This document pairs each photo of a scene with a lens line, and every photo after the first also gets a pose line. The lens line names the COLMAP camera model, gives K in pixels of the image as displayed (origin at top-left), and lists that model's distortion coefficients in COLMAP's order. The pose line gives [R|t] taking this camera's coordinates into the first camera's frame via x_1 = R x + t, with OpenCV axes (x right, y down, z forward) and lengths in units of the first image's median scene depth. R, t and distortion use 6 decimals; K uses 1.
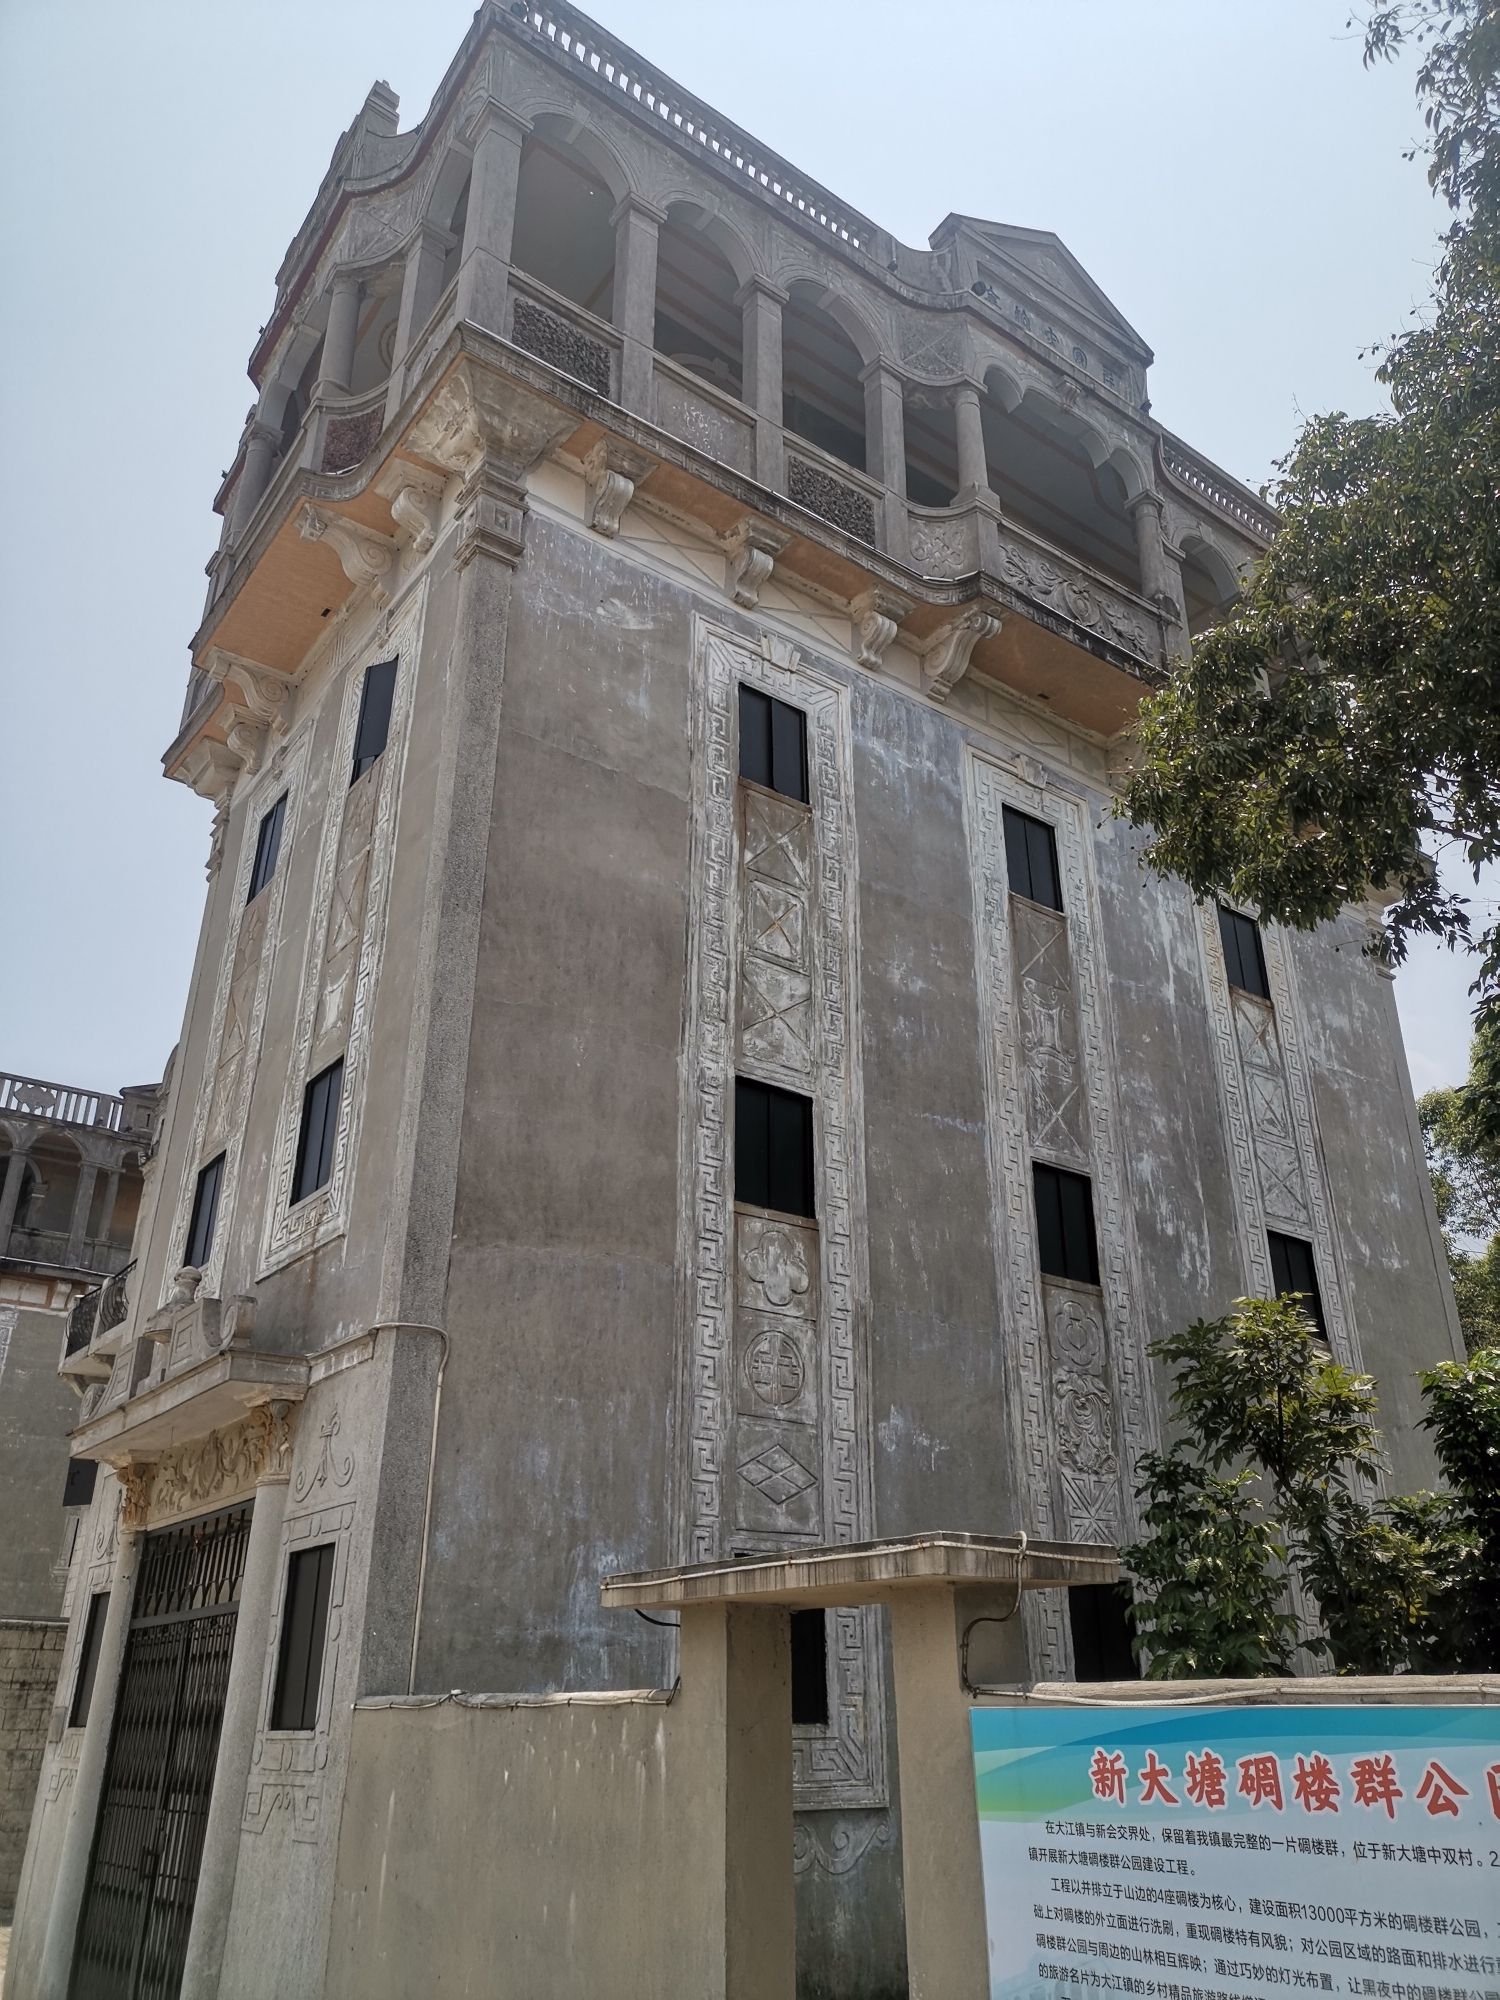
lens RADIAL K [[1502.5, 0, 753.5], [0, 1502.5, 994.5], [0, 0, 1]] dist [0.044786, -0.024549]
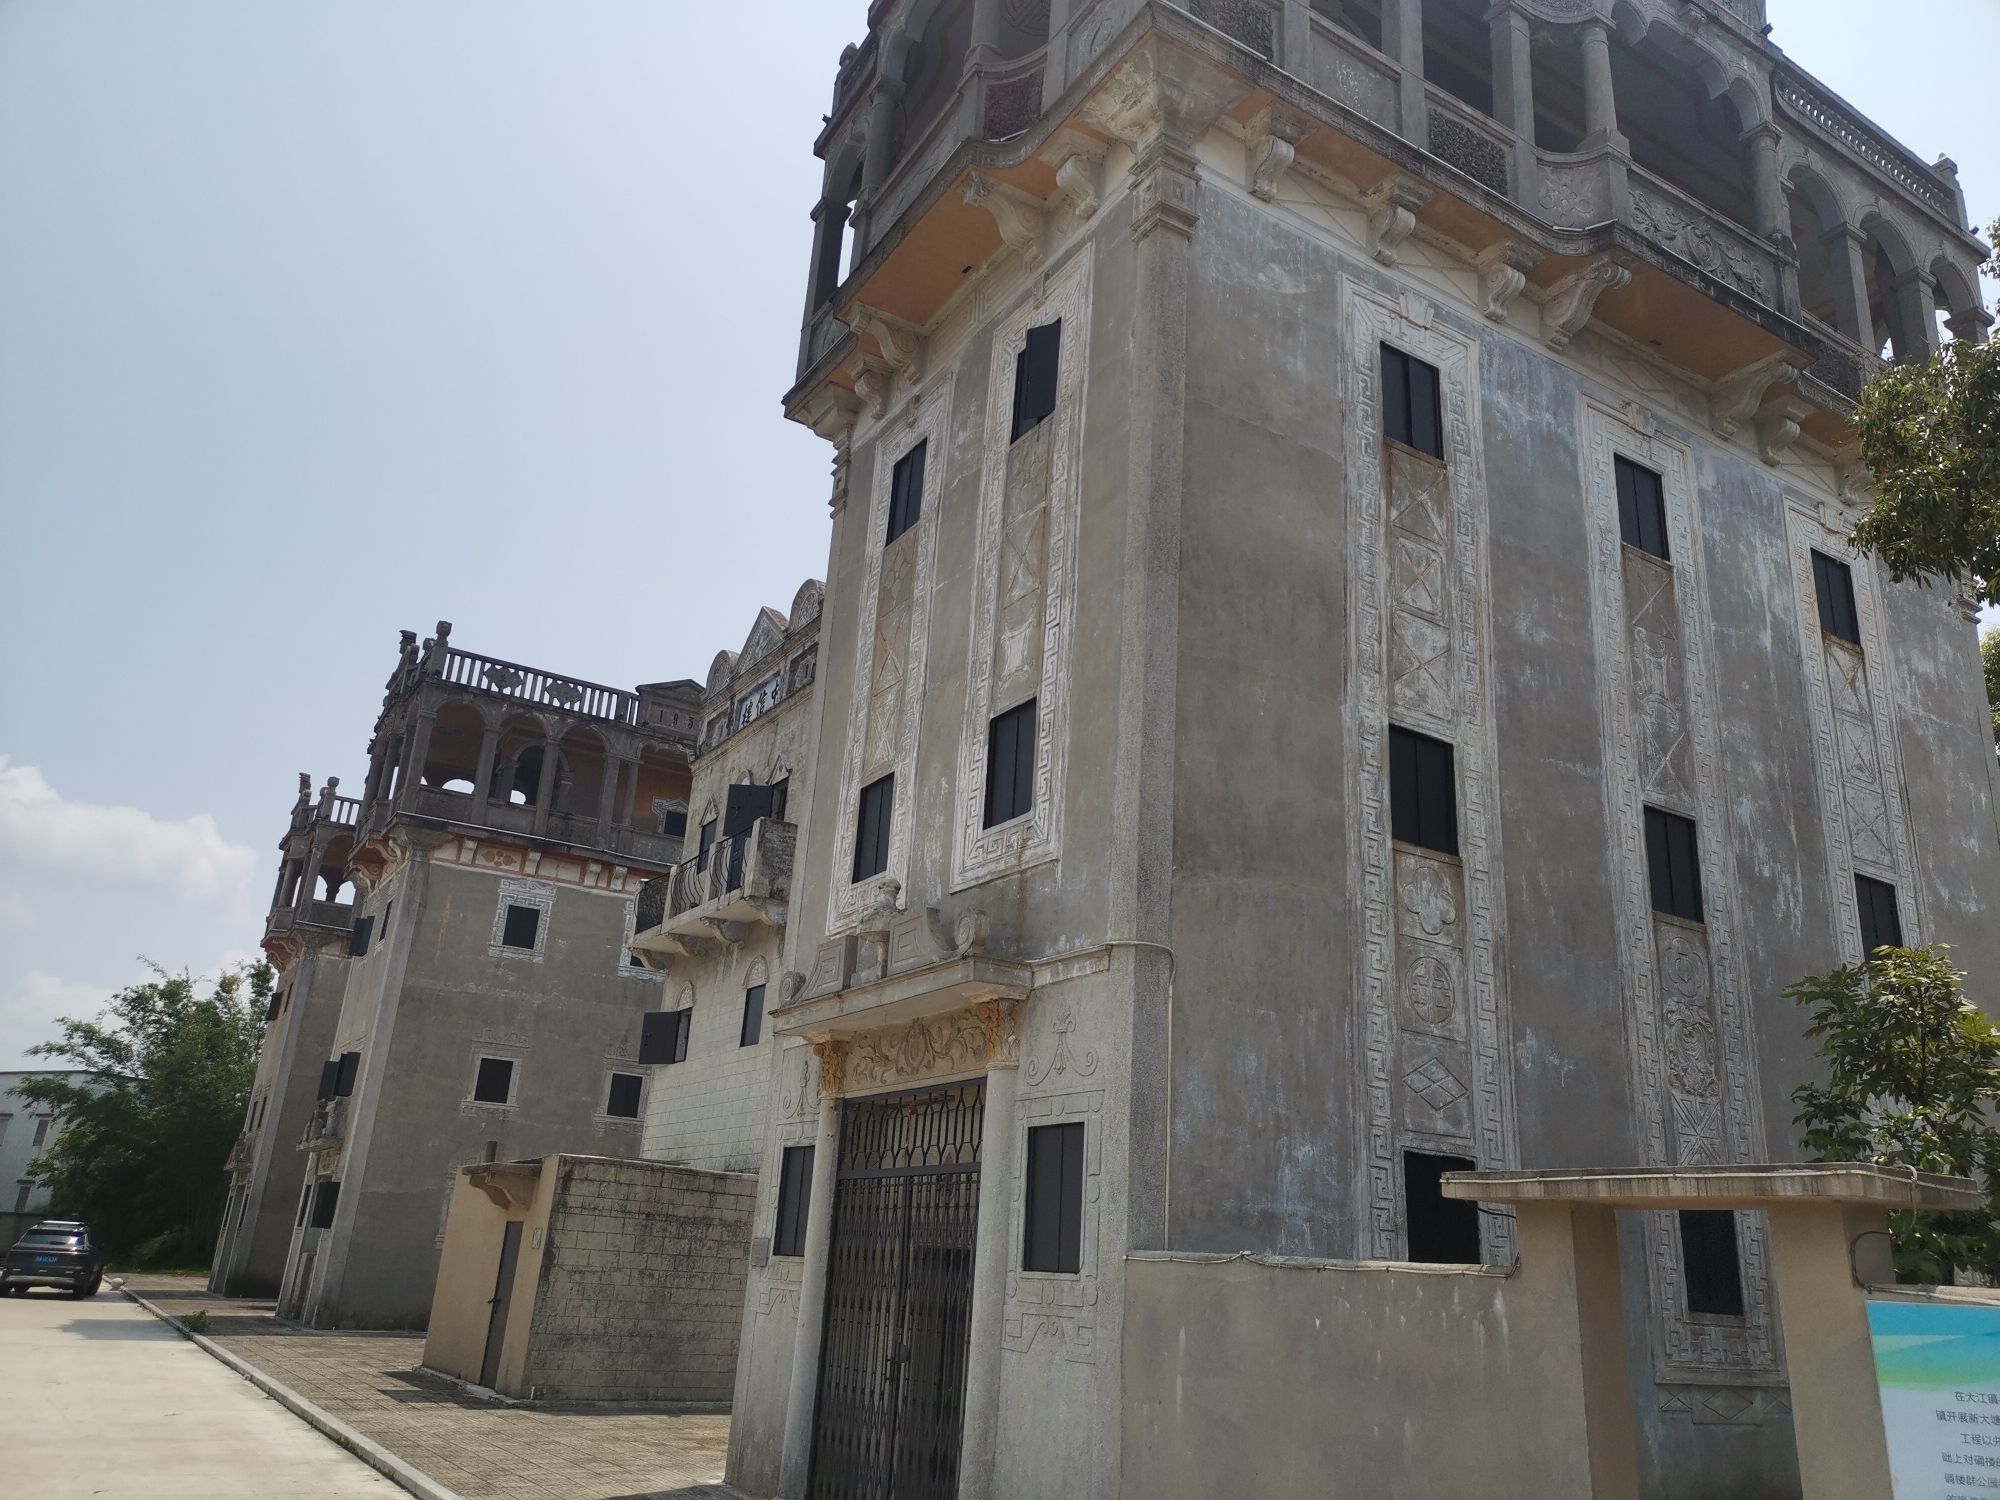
lens RADIAL K [[1502.5, 0, 998.7], [0, 1502.5, 745.4], [0, 0, 1]] dist [0.044786, -0.024549]
pose [[0.994345, 0.027363, -0.102608, -0.162726], [-0.016540, 0.994347, 0.104886, -0.035766], [0.104898, -0.102596, 0.989177, -0.093843]]
